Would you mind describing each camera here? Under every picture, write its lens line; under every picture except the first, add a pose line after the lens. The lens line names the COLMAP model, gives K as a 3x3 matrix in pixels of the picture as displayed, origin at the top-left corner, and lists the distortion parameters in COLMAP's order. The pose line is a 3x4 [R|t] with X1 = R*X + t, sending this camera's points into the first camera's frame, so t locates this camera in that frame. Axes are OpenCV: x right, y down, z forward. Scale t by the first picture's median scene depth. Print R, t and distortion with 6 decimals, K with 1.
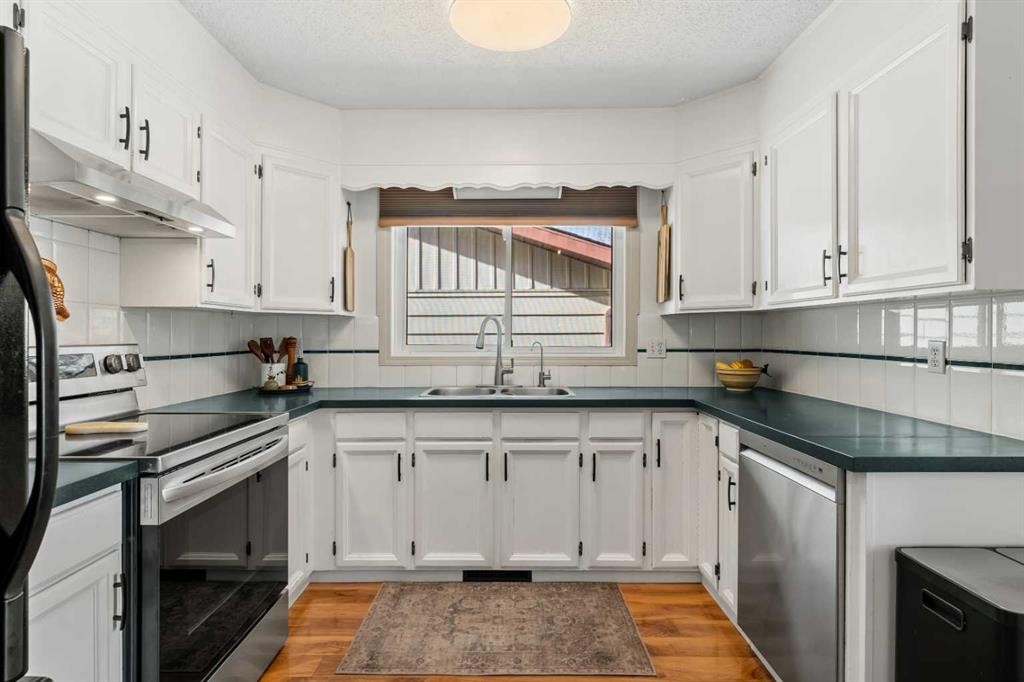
lens RADIAL K [[522.3, 0, 509.3], [0, 522.3, 338.7], [0, 0, 1]] dist [-0.005228, -0.001685]
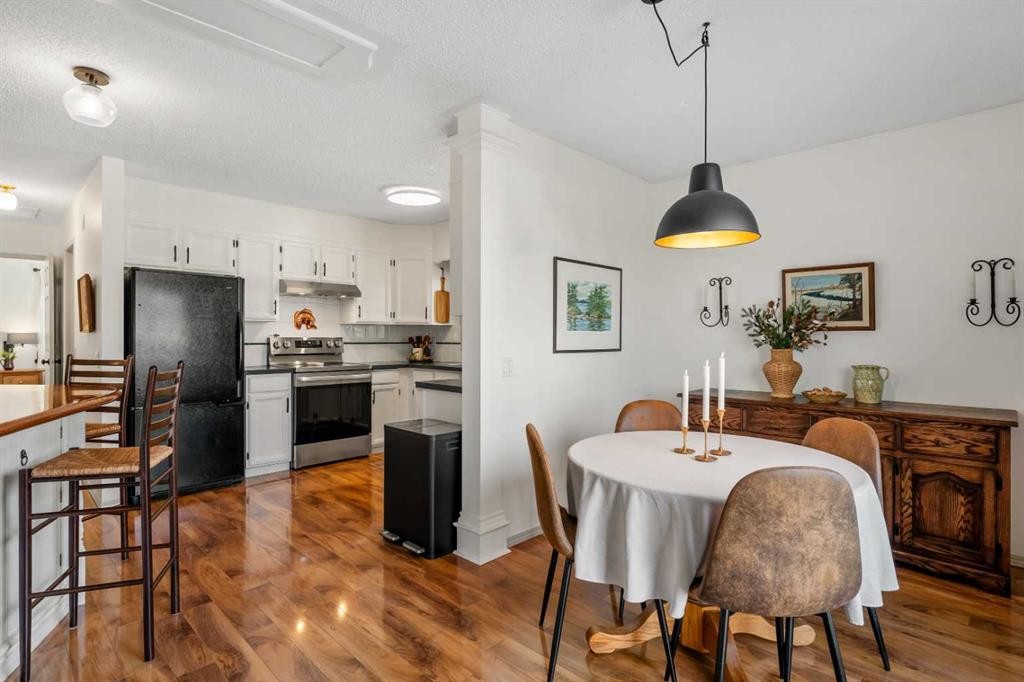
lens RADIAL K [[522.3, 0, 508.2], [0, 522.3, 338.4], [0, 0, 1]] dist [-0.005228, -0.001685]
pose [[0.709993, 0.005118, -0.704190, 1.233676], [-0.006583, 0.999978, 0.000631, 0.004368], [0.704178, 0.004188, 0.710011, -0.226652]]
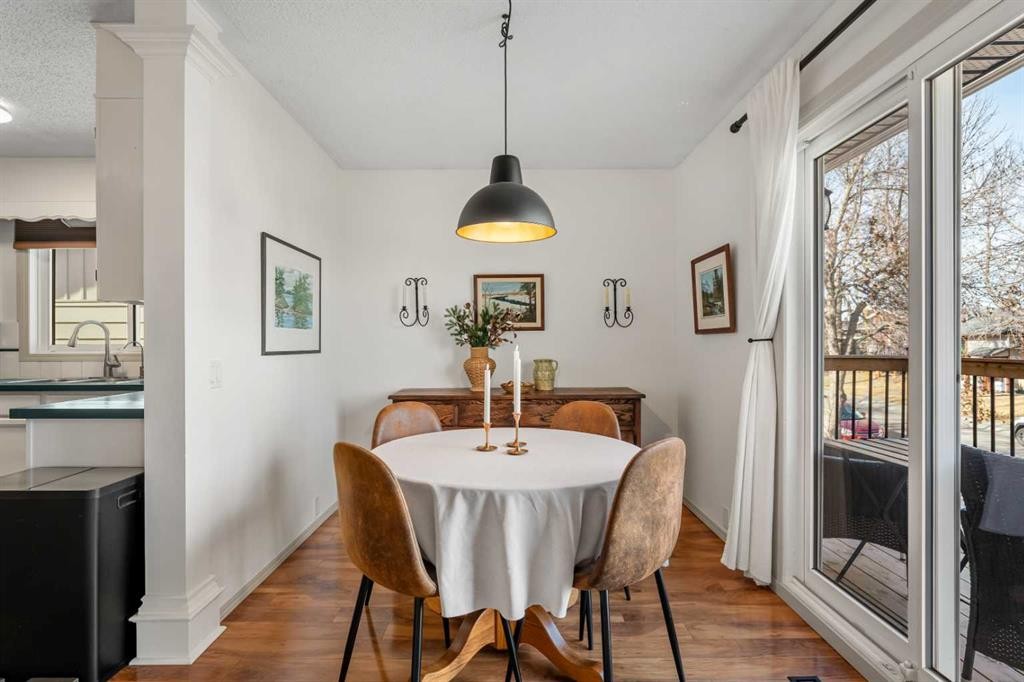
lens RADIAL K [[522.3, 0, 511.5], [0, 522.3, 343.5], [0, 0, 1]] dist [-0.005228, -0.001685]
pose [[0.999987, -0.005002, 0.001056, 0.942870], [0.005008, 0.999971, -0.005762, 0.022722], [-0.001027, 0.005767, 0.999983, -0.239087]]
